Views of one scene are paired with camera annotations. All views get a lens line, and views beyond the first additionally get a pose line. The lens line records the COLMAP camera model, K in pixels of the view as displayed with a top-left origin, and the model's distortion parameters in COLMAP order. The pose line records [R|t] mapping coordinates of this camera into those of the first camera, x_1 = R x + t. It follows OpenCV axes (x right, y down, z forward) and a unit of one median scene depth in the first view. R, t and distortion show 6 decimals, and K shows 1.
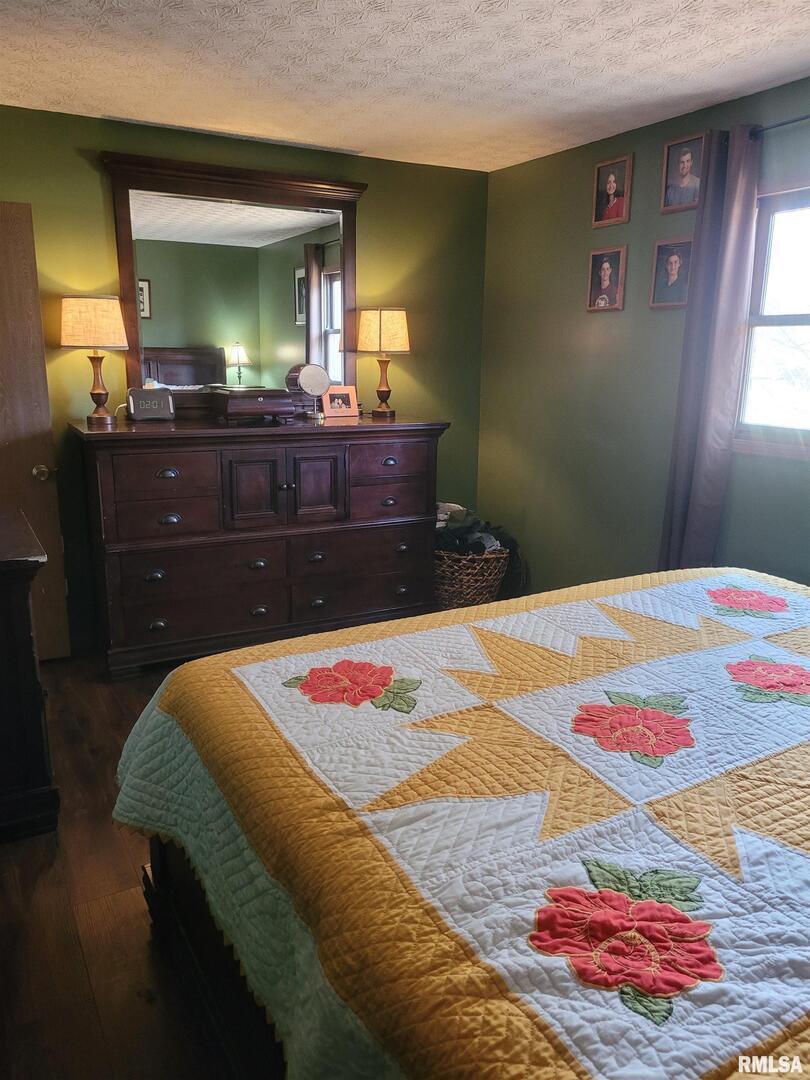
lens RADIAL K [[816.4, 0, 408.1], [0, 816.4, 542.6], [0, 0, 1]] dist [0.040457, -0.029162]
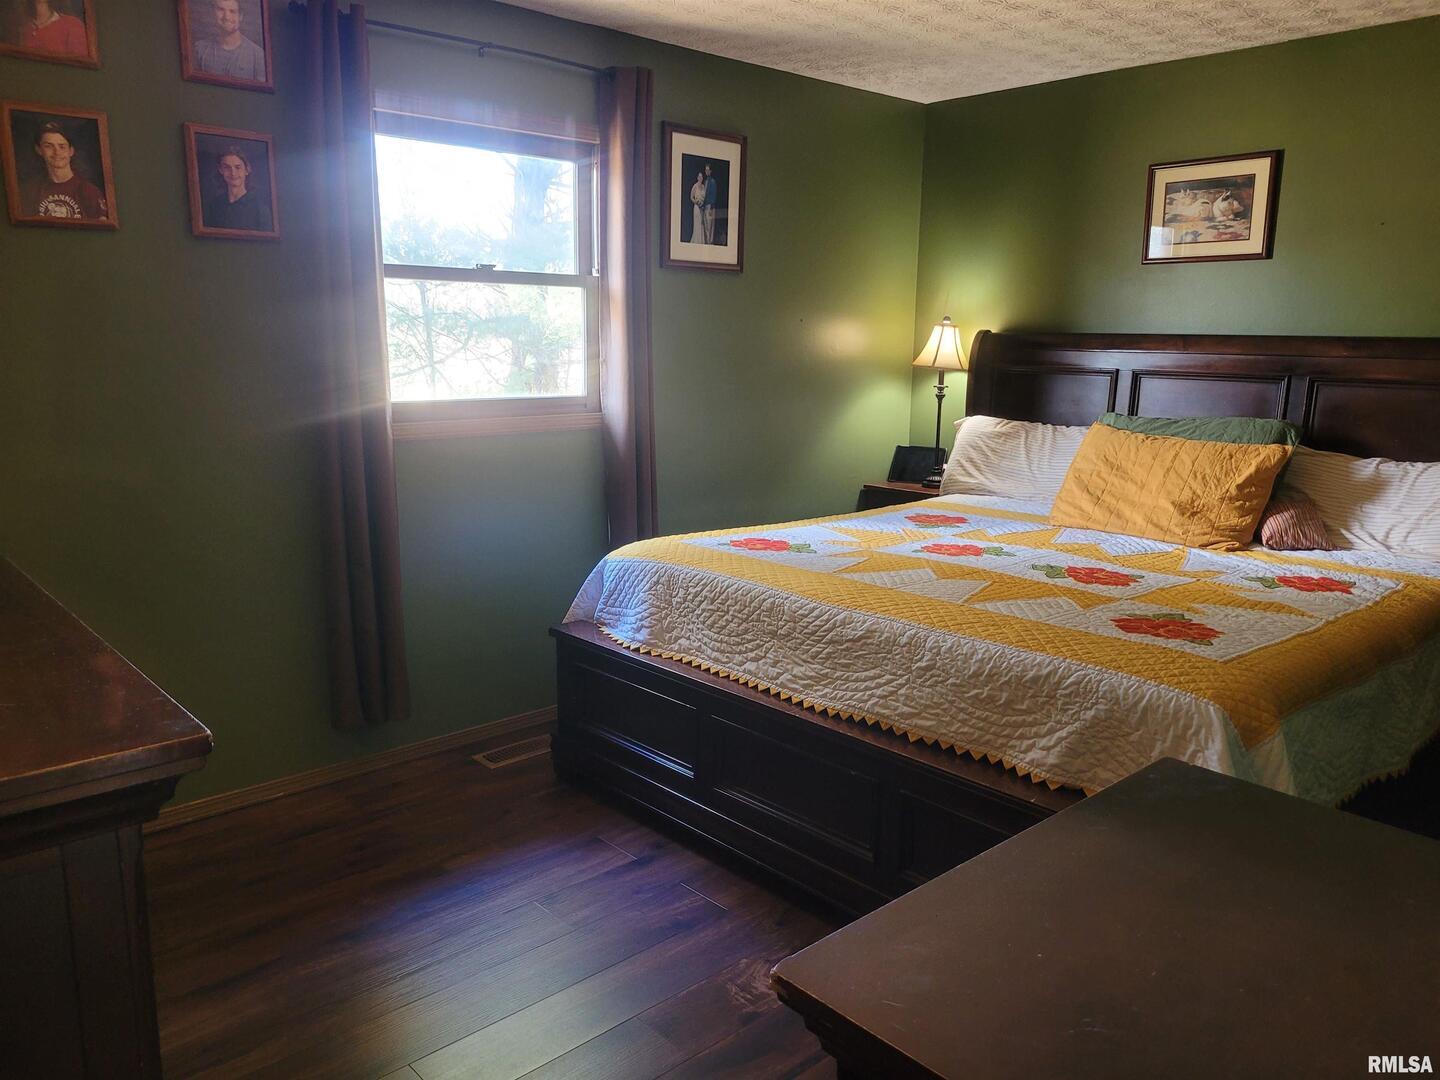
lens RADIAL K [[1088.6, 0, 724.1], [0, 1088.6, 539.7], [0, 0, 1]] dist [0.040457, -0.029162]
pose [[-0.233063, -0.205369, 0.950529, -0.627523], [0.204596, 0.945213, 0.254387, -0.208623], [-0.950696, 0.253762, -0.178277, 0.868503]]
